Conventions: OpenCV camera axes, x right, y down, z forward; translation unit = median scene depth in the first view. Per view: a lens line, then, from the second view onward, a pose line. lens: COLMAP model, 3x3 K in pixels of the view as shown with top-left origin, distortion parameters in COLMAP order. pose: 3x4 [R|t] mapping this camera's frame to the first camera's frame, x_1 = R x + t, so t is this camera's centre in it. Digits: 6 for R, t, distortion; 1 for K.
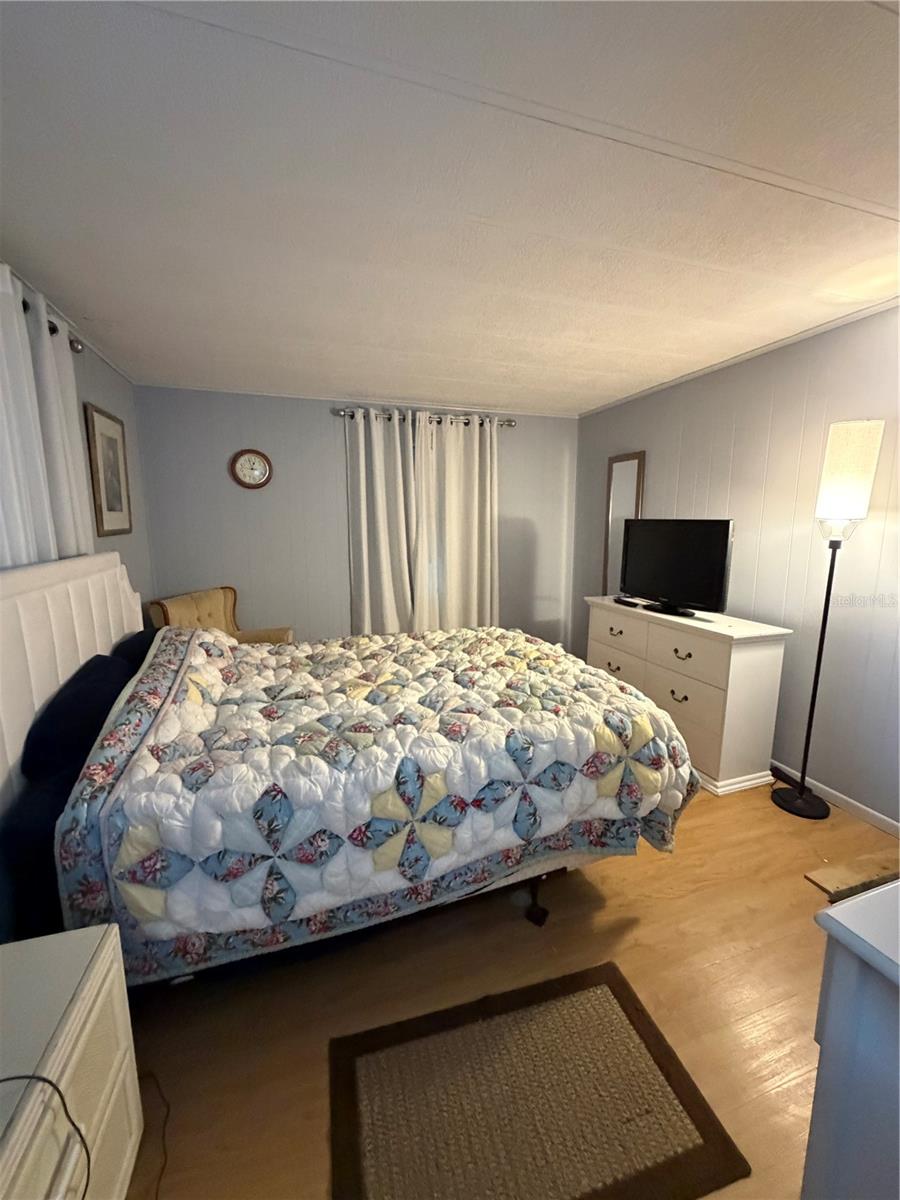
lens RADIAL K [[478.4, 0, 451.0], [0, 478.4, 595.9], [0, 0, 1]] dist [-0.000375, -0.000106]
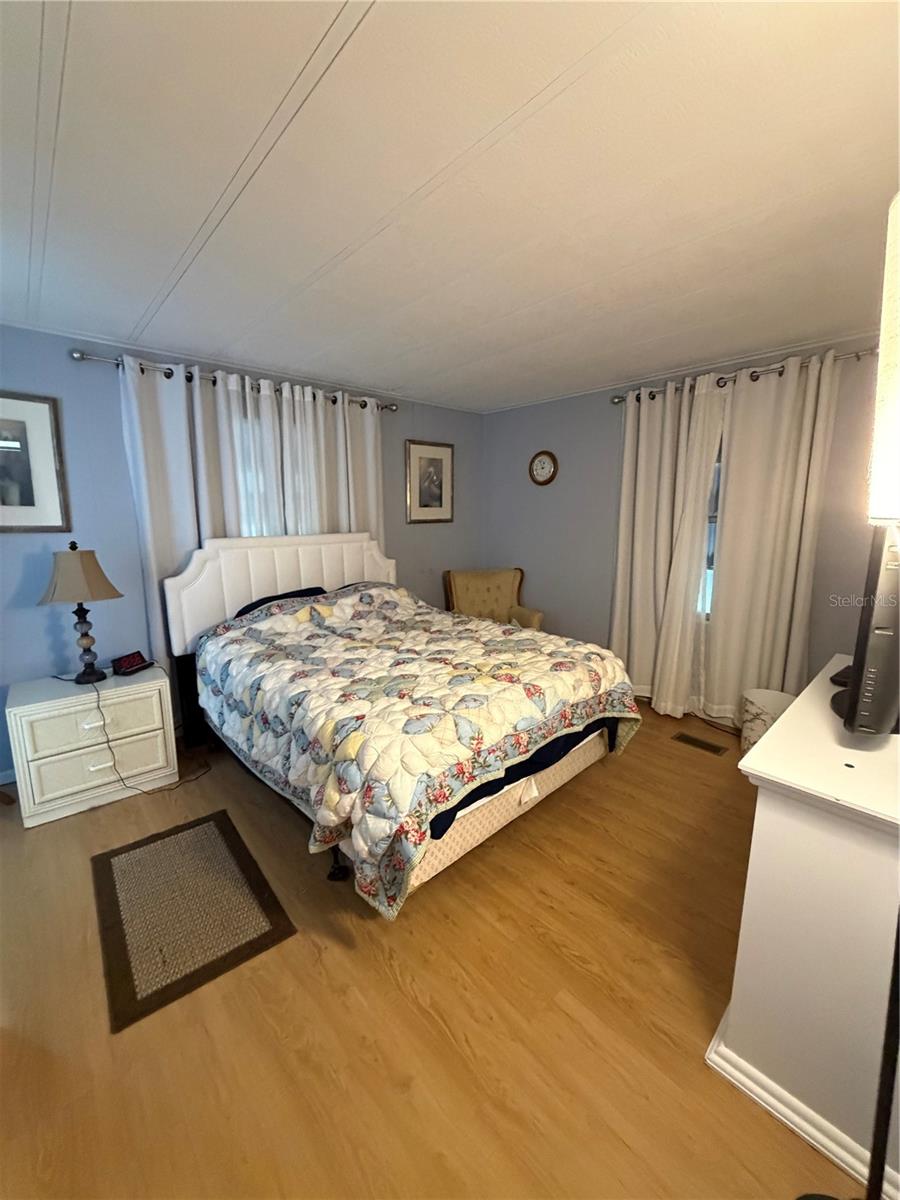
lens RADIAL K [[478.4, 0, 451.0], [0, 478.4, 595.9], [0, 0, 1]] dist [-0.000375, -0.000106]
pose [[0.404695, 0.159715, -0.900396, 0.811217], [-0.141535, 0.983704, 0.110877, -0.085638], [0.903432, 0.082566, 0.420706, 0.492380]]
